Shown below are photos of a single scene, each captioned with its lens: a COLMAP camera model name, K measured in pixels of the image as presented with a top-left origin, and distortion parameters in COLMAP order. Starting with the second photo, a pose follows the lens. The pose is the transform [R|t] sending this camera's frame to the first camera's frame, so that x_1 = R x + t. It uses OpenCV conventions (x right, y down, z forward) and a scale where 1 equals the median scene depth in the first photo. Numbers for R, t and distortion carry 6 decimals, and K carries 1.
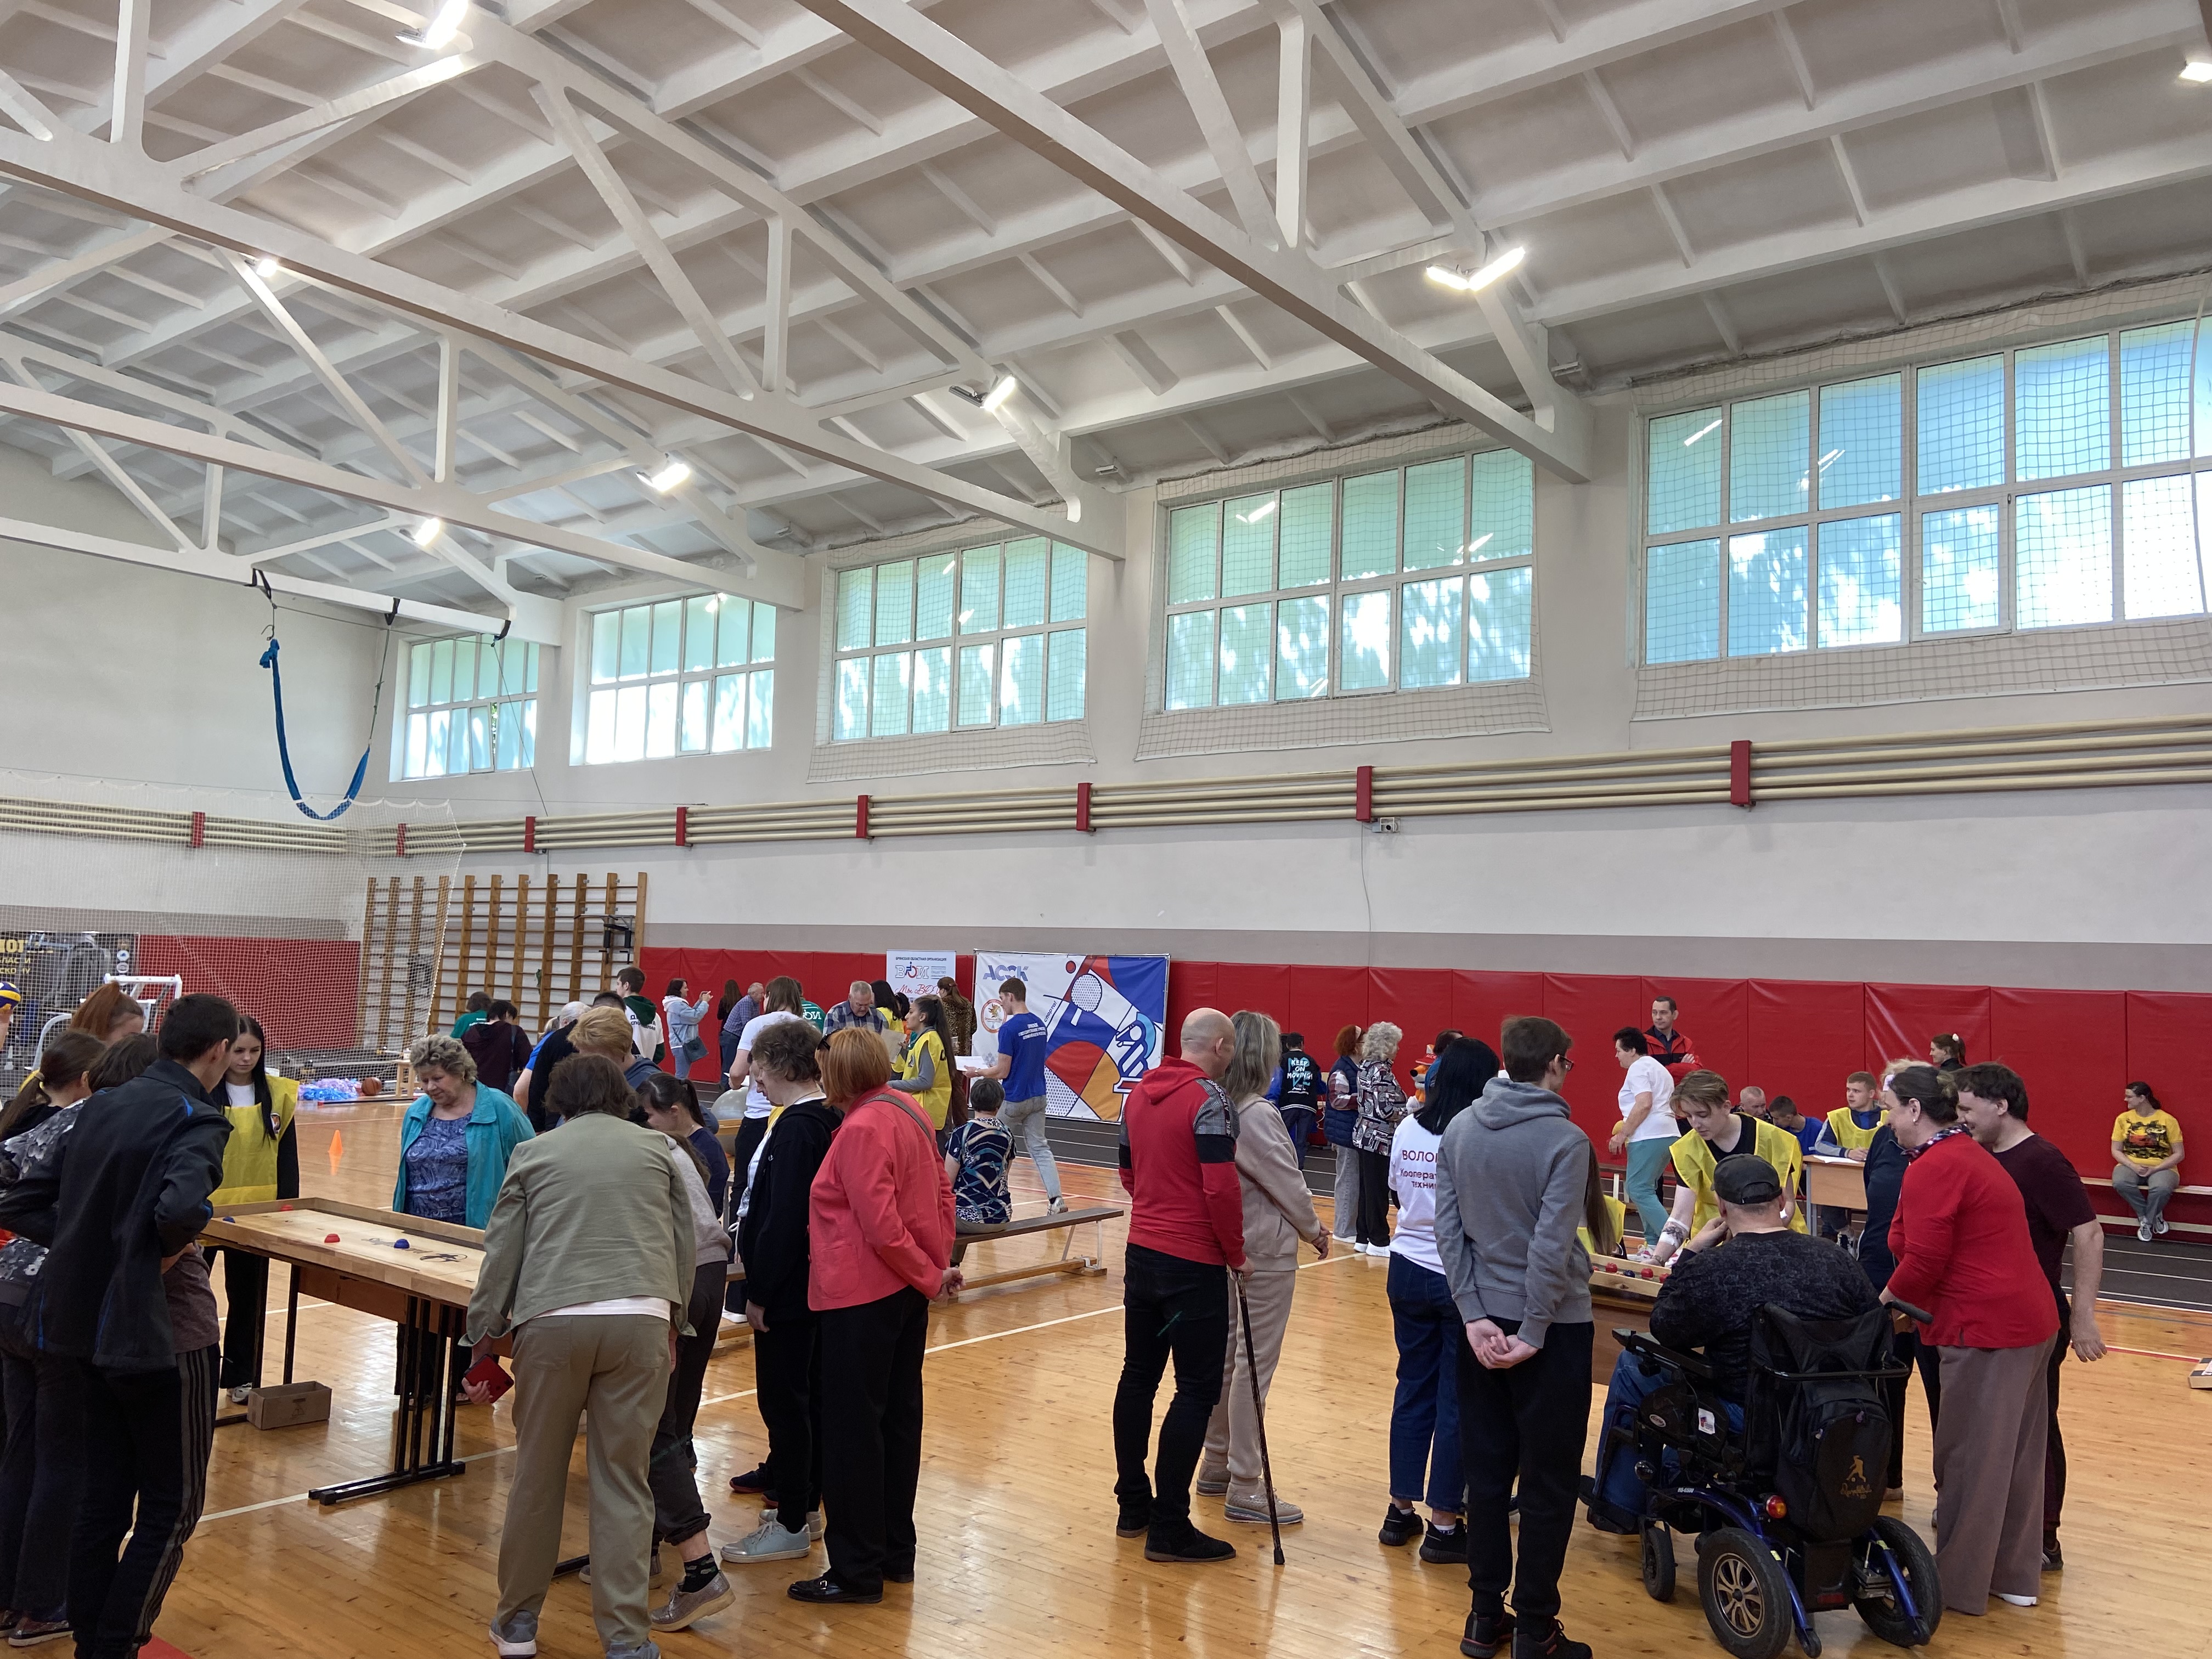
lens RADIAL K [[1658.4, 0, 1106.0], [0, 1658.4, 829.5], [0, 0, 1]] dist [0.126153, -0.127636]
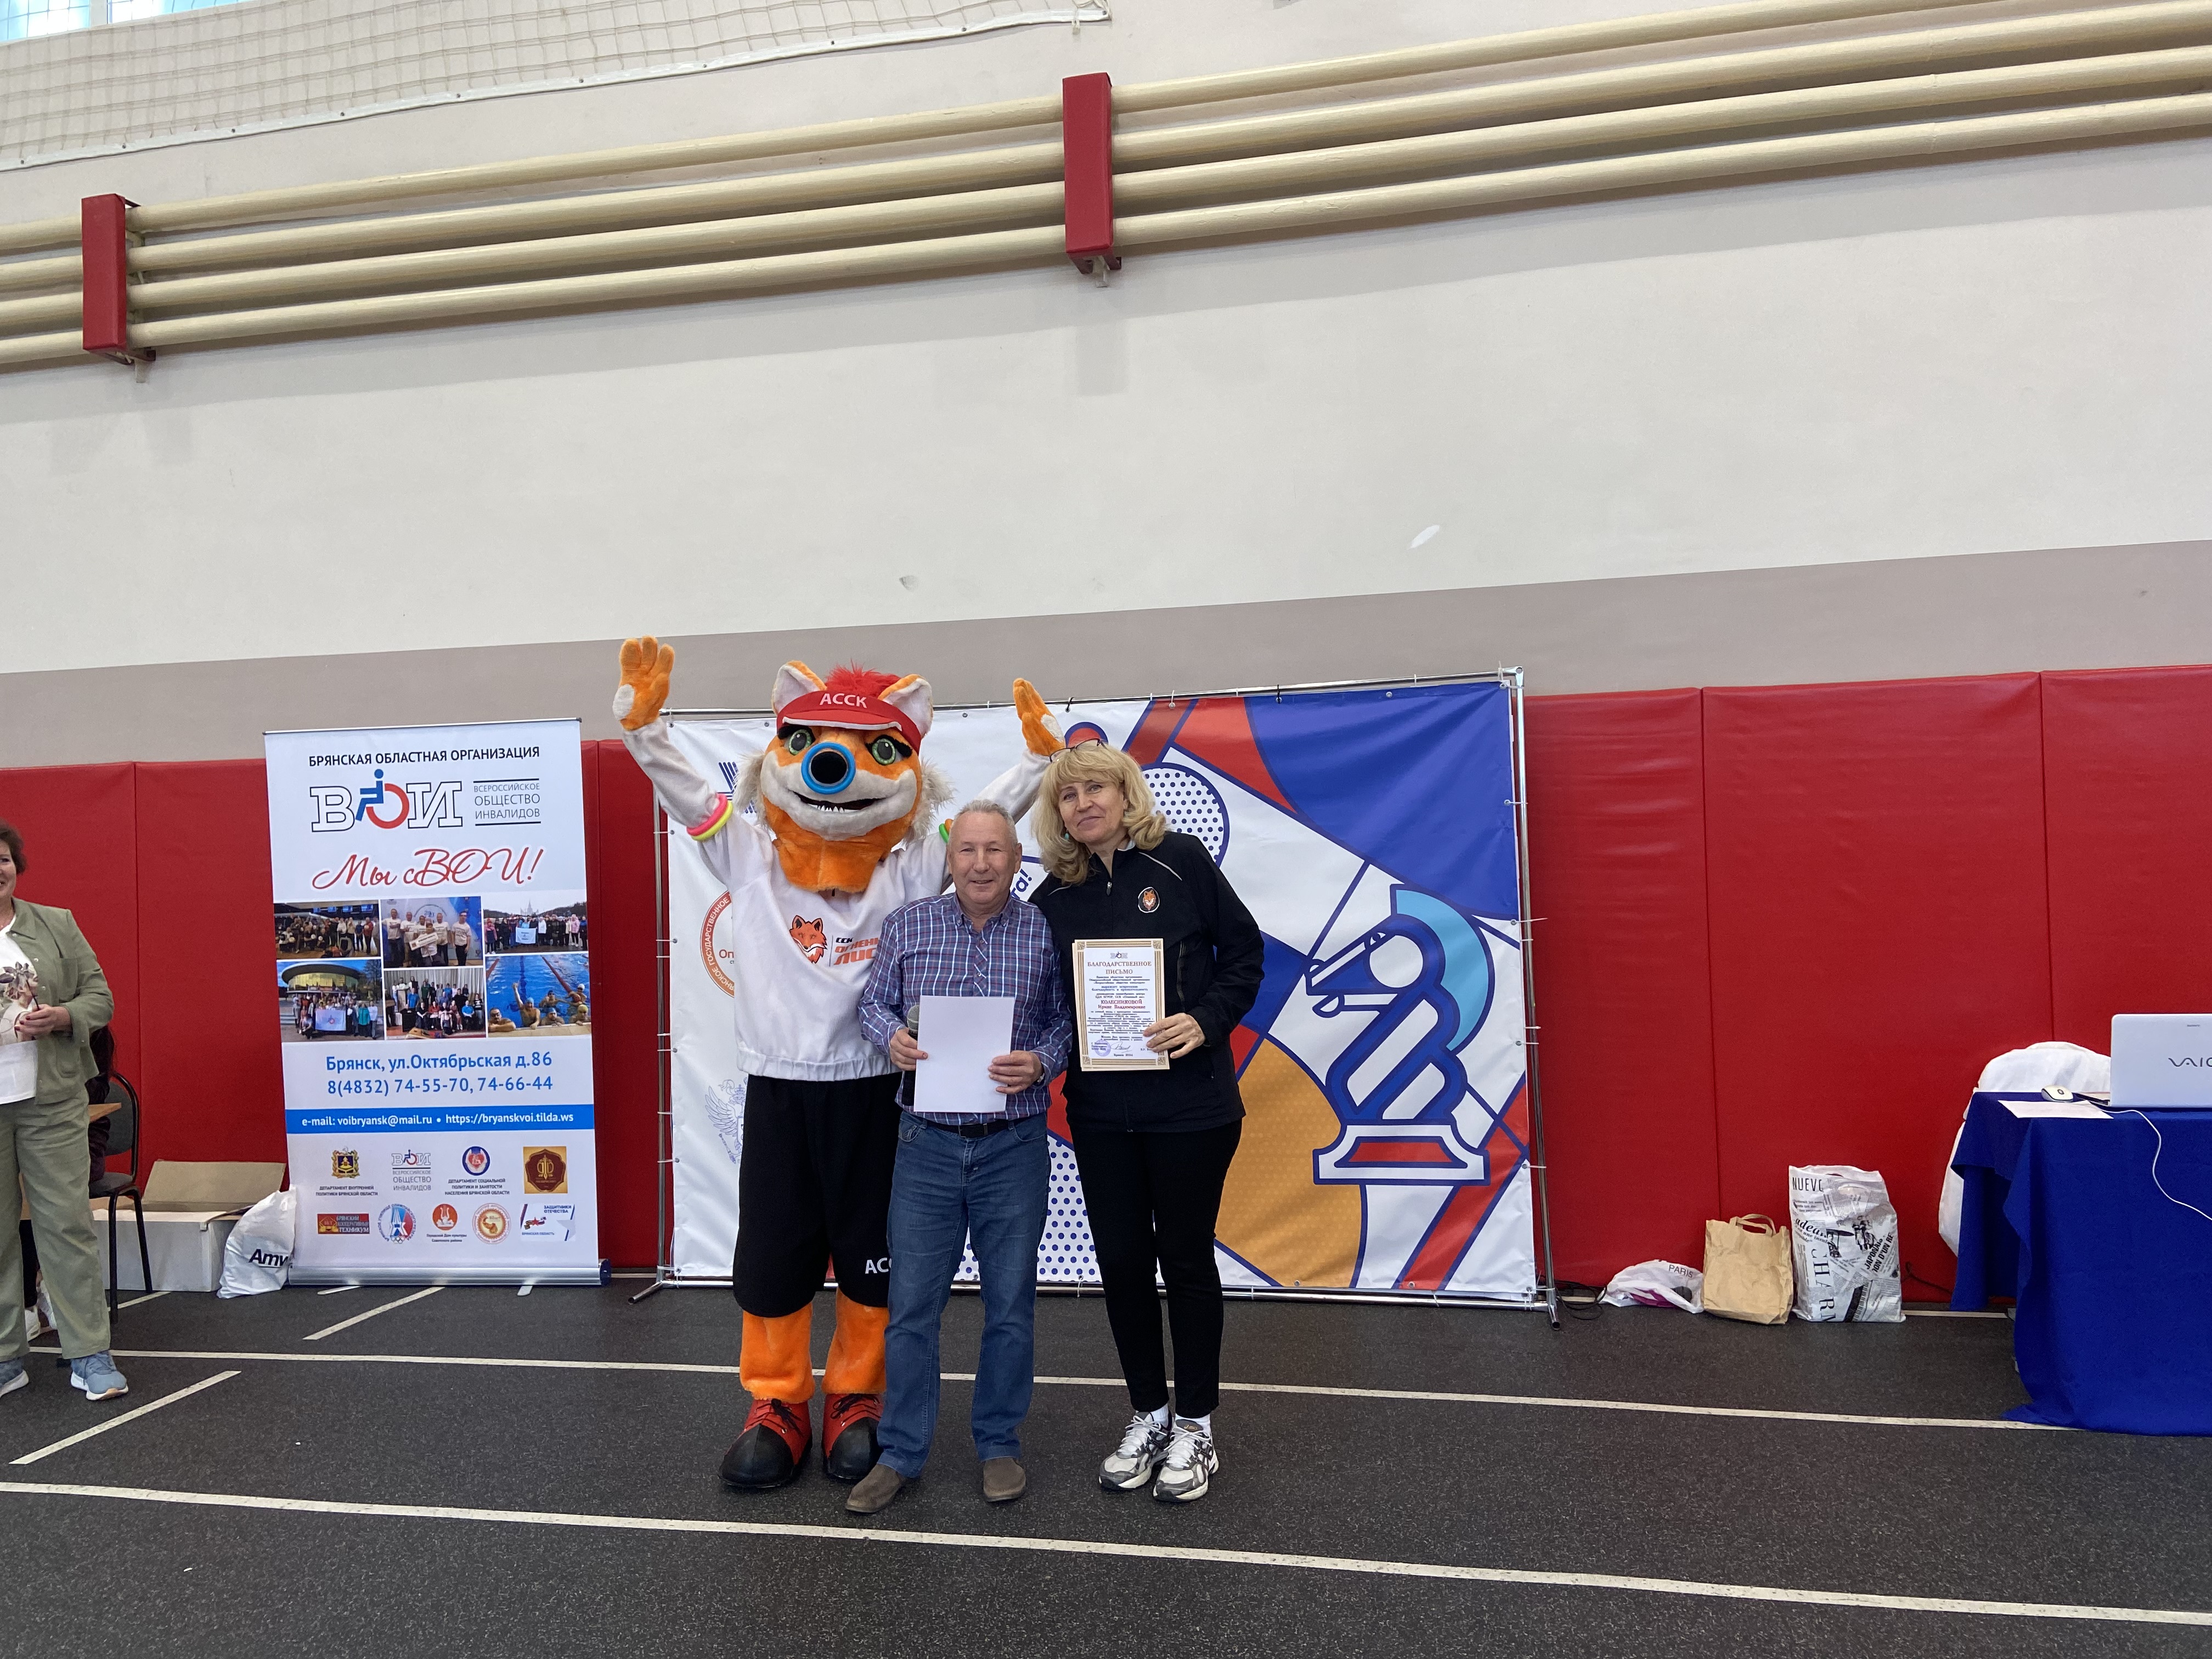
lens RADIAL K [[1658.4, 0, 1106.0], [0, 1658.4, 829.5], [0, 0, 1]] dist [0.126153, -0.127636]
pose [[0.899181, -0.044939, 0.435262, -0.144659], [0.020704, 0.997968, 0.060264, 0.082603], [-0.437086, -0.045176, 0.898284, 0.770450]]
